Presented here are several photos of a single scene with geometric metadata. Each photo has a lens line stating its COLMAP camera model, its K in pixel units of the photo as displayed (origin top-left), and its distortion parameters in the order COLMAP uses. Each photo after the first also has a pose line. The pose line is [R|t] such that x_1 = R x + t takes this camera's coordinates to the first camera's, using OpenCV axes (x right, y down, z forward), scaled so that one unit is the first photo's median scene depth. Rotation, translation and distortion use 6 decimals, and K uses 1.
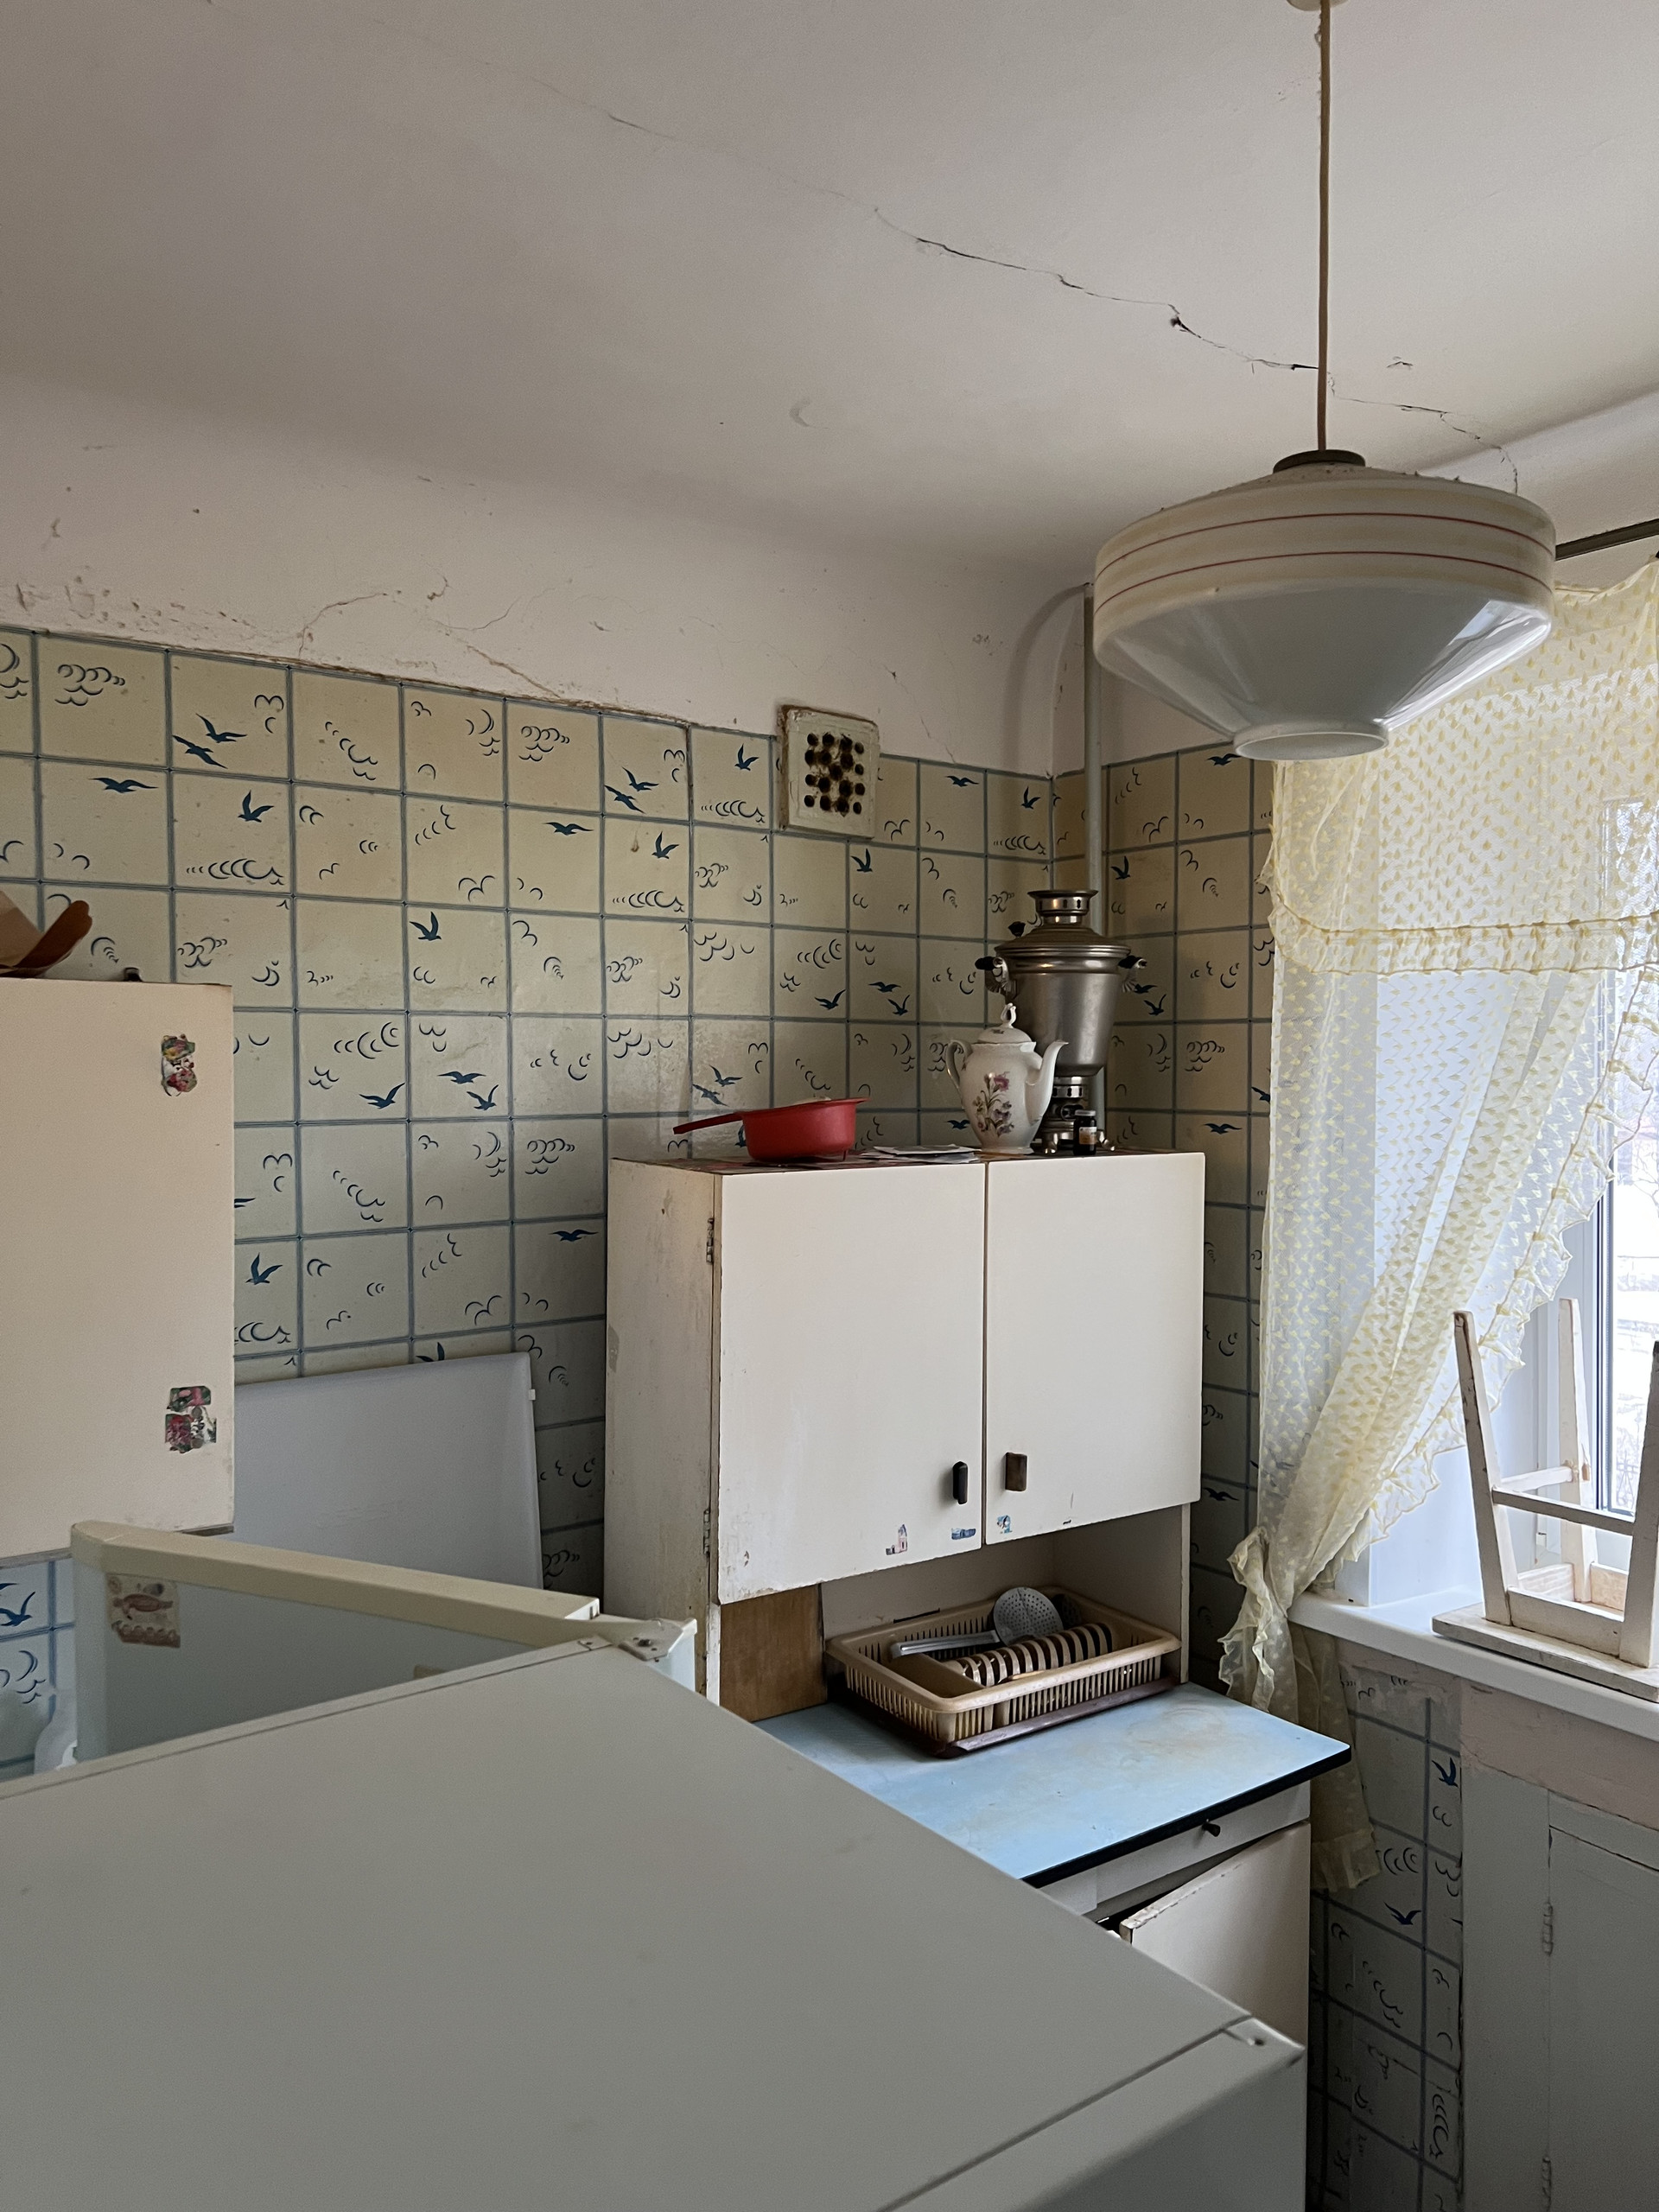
lens RADIAL K [[1645.3, 0, 833.2], [0, 1645.3, 1097.5], [0, 0, 1]] dist [0.034853, -0.038933]
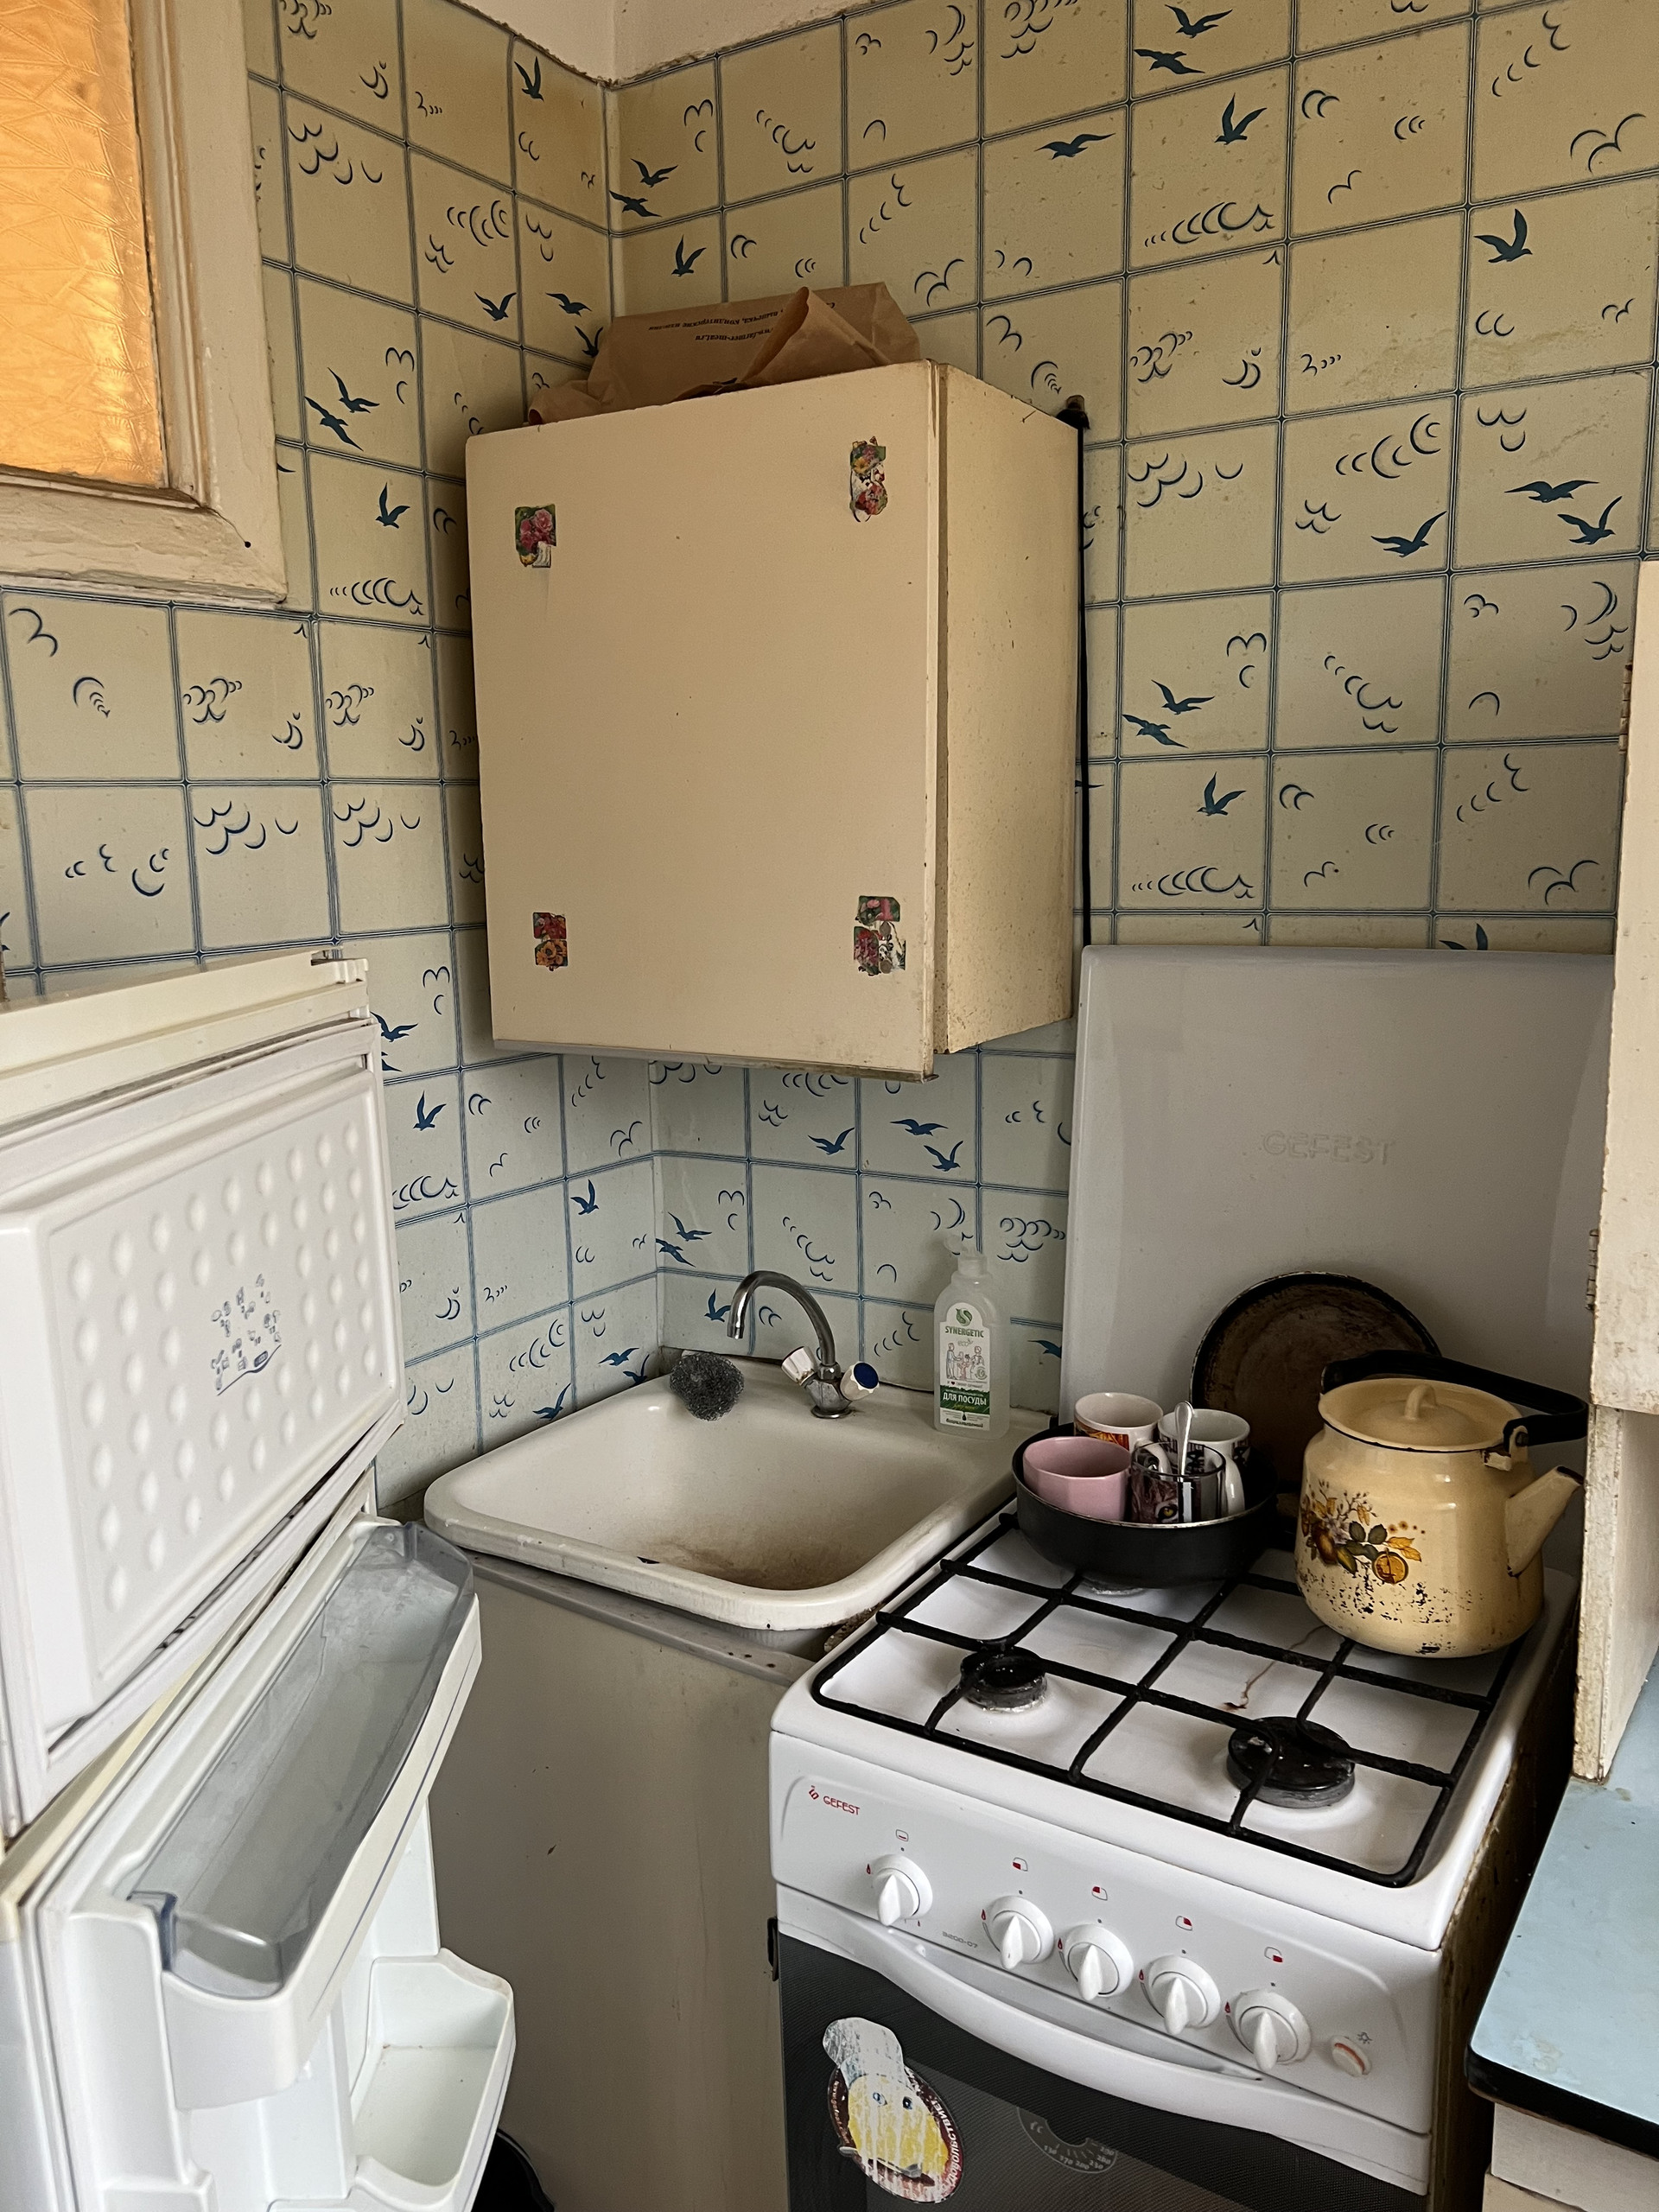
lens RADIAL K [[1645.3, 0, 834.6], [0, 1645.3, 1119.0], [0, 0, 1]] dist [0.034853, -0.038933]
pose [[0.367085, 0.166102, -0.915237, 0.294045], [0.006575, 0.983440, 0.181117, 0.110078], [0.930164, -0.072503, 0.359913, 0.551128]]
